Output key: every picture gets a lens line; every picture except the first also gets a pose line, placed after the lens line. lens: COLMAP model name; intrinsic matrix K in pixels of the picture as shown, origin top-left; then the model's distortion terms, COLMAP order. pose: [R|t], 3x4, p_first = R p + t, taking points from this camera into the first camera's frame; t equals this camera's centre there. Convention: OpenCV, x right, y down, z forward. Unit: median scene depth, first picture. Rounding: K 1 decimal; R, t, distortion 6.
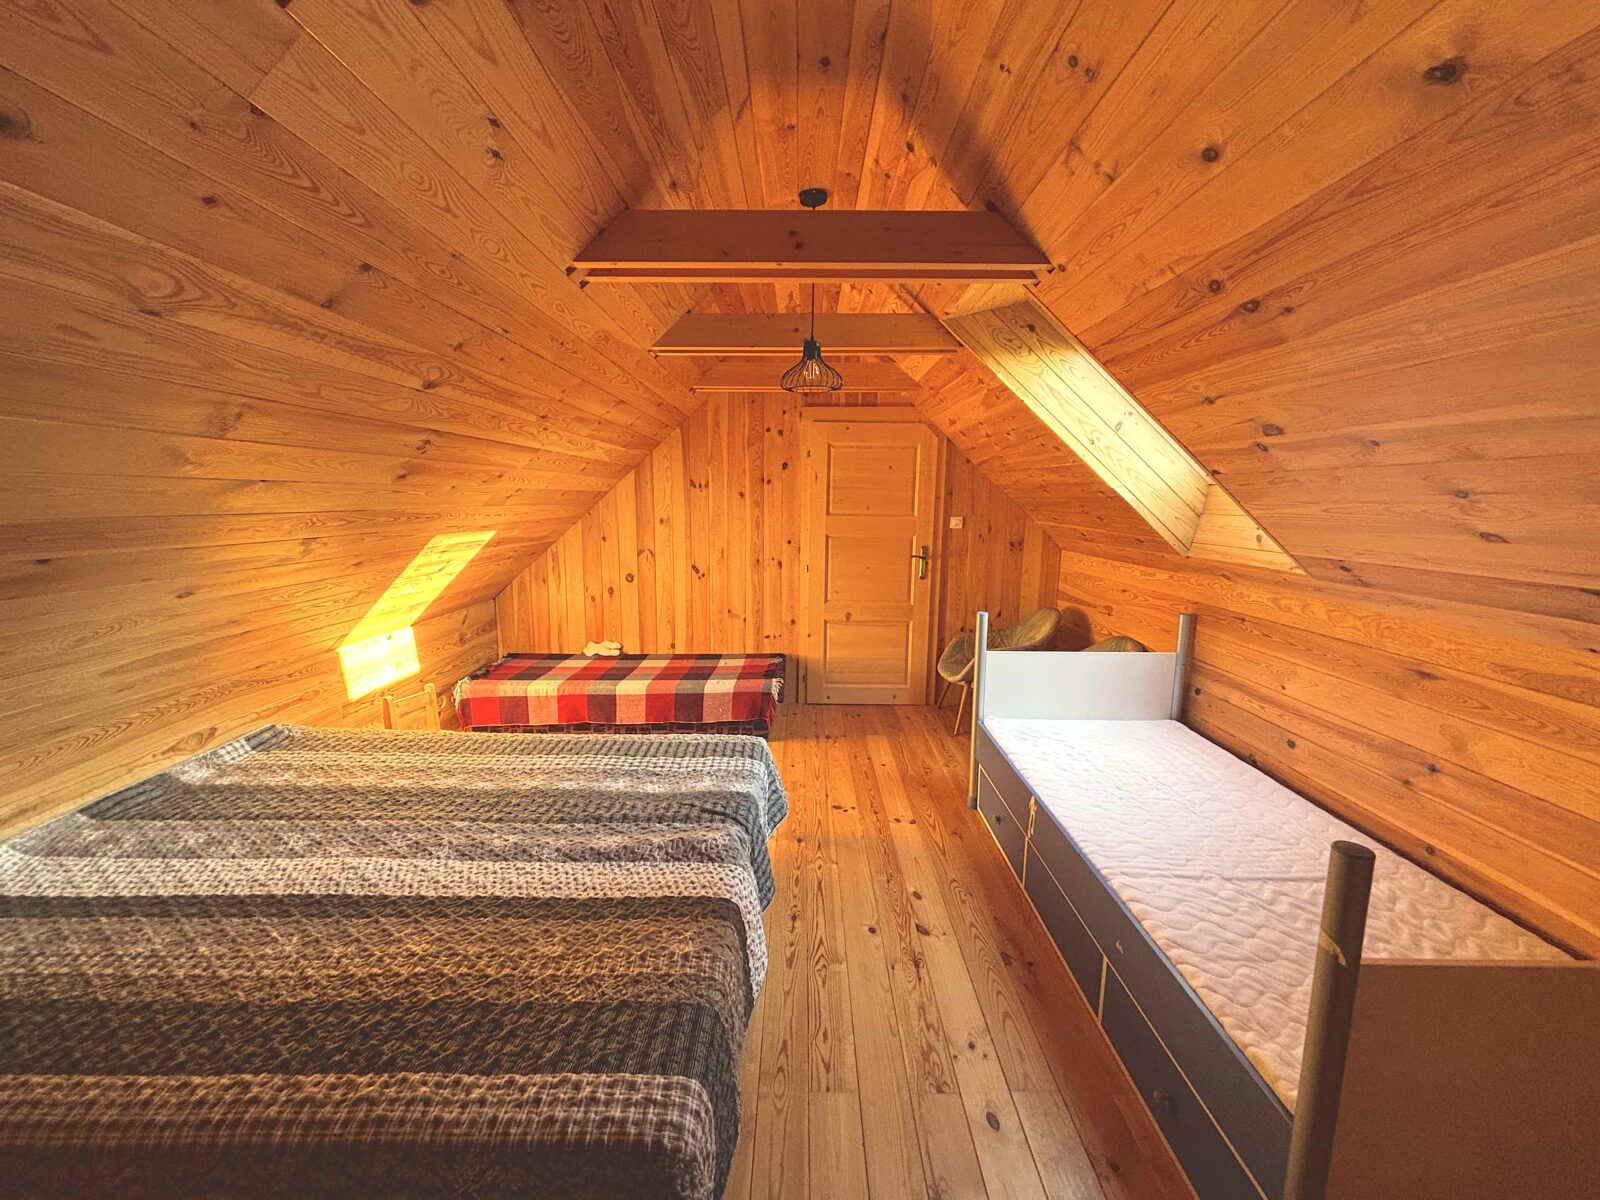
lens RADIAL K [[648.4, 0, 800.9], [0, 648.4, 599.5], [0, 0, 1]] dist [0.000076, 0.000011]
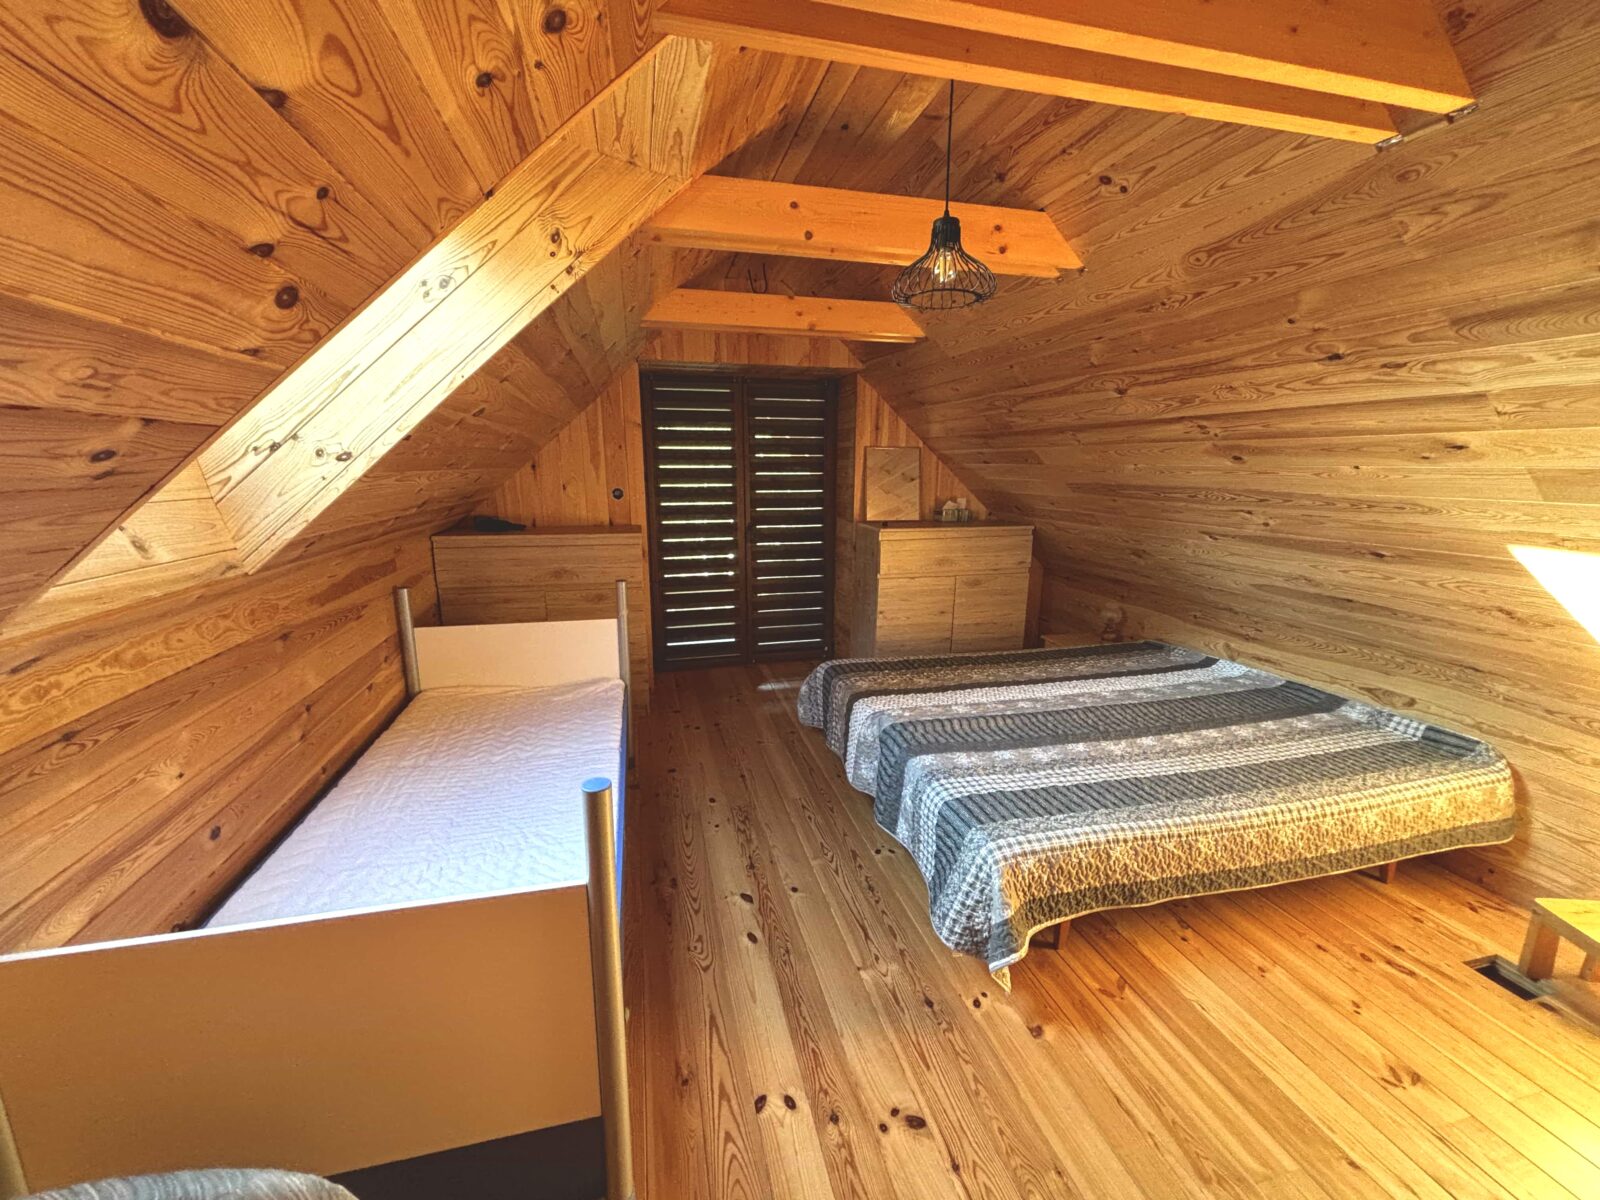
lens RADIAL K [[648.4, 0, 799.1], [0, 648.4, 597.3], [0, 0, 1]] dist [0.000076, 0.000011]
pose [[-0.969231, 0.037246, -0.243318, 0.337073], [-0.050682, 0.937110, 0.345335, -0.290874], [0.240878, 0.347041, -0.906389, 1.773218]]
